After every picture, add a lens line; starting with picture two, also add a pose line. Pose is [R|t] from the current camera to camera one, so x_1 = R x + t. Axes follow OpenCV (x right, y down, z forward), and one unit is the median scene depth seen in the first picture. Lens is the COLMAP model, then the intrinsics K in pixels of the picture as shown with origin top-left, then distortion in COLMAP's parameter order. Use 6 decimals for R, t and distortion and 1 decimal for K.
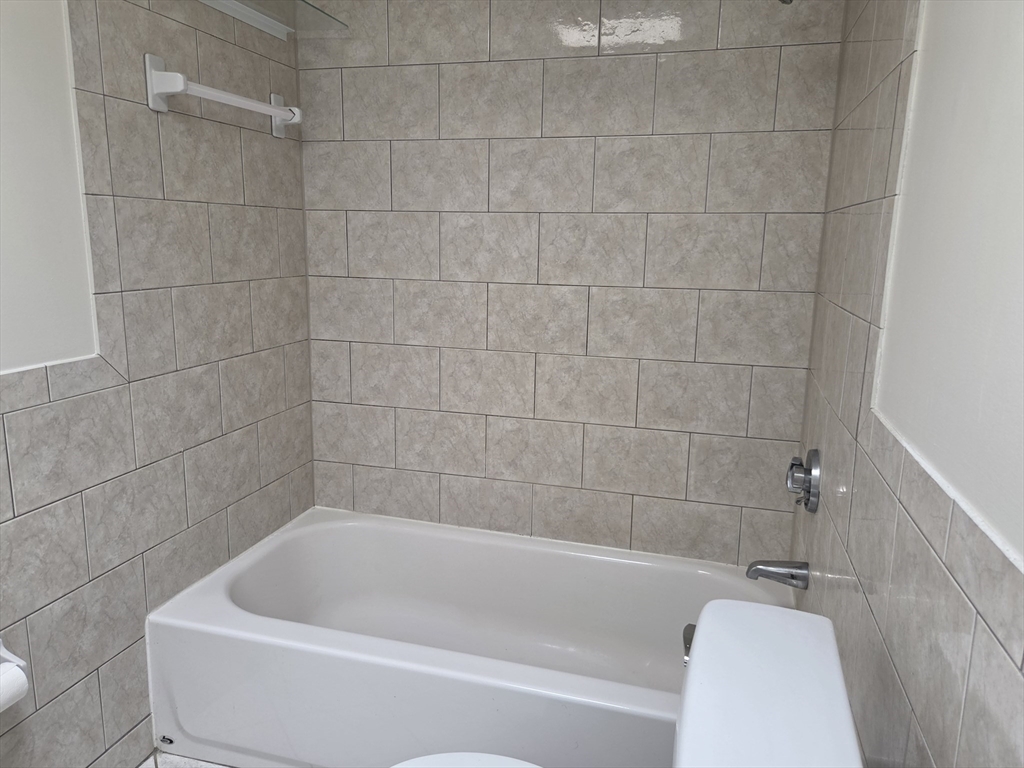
lens RADIAL K [[736.0, 0, 516.6], [0, 736.0, 380.5], [0, 0, 1]] dist [0.066057, -0.042347]
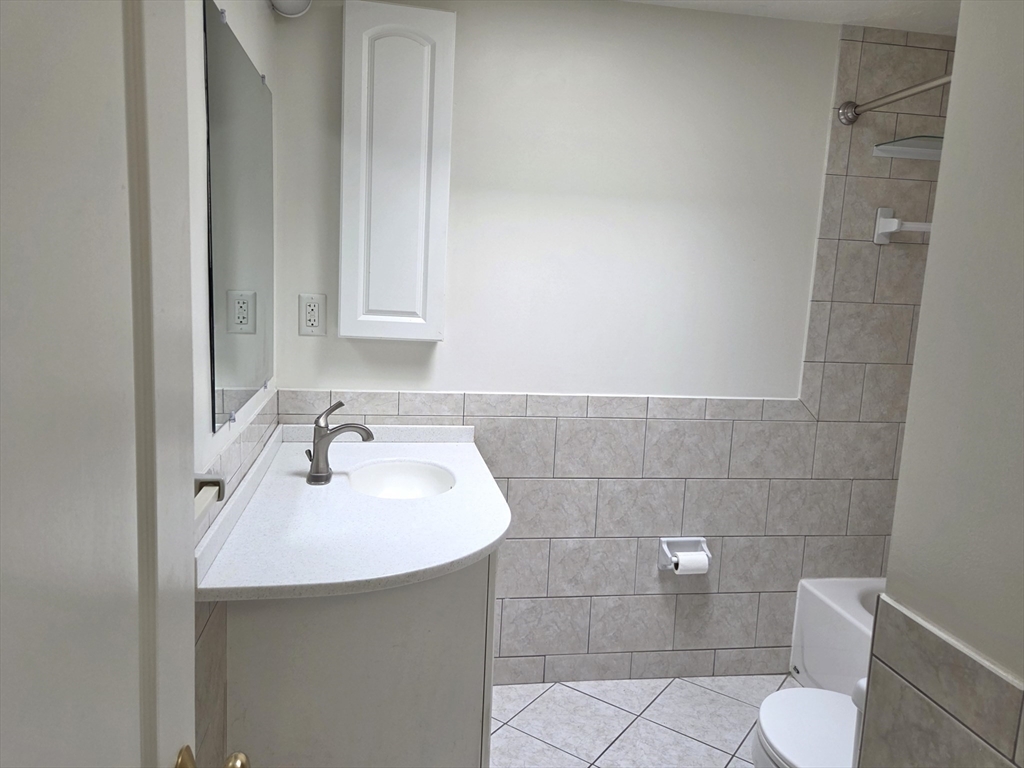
lens RADIAL K [[736.0, 0, 511.4], [0, 736.0, 387.3], [0, 0, 1]] dist [0.066057, -0.042347]
pose [[0.414437, 0.116692, -0.902566, 0.585370], [-0.212945, 0.976649, 0.028490, 0.025116], [0.884814, 0.180389, 0.429608, -0.216977]]
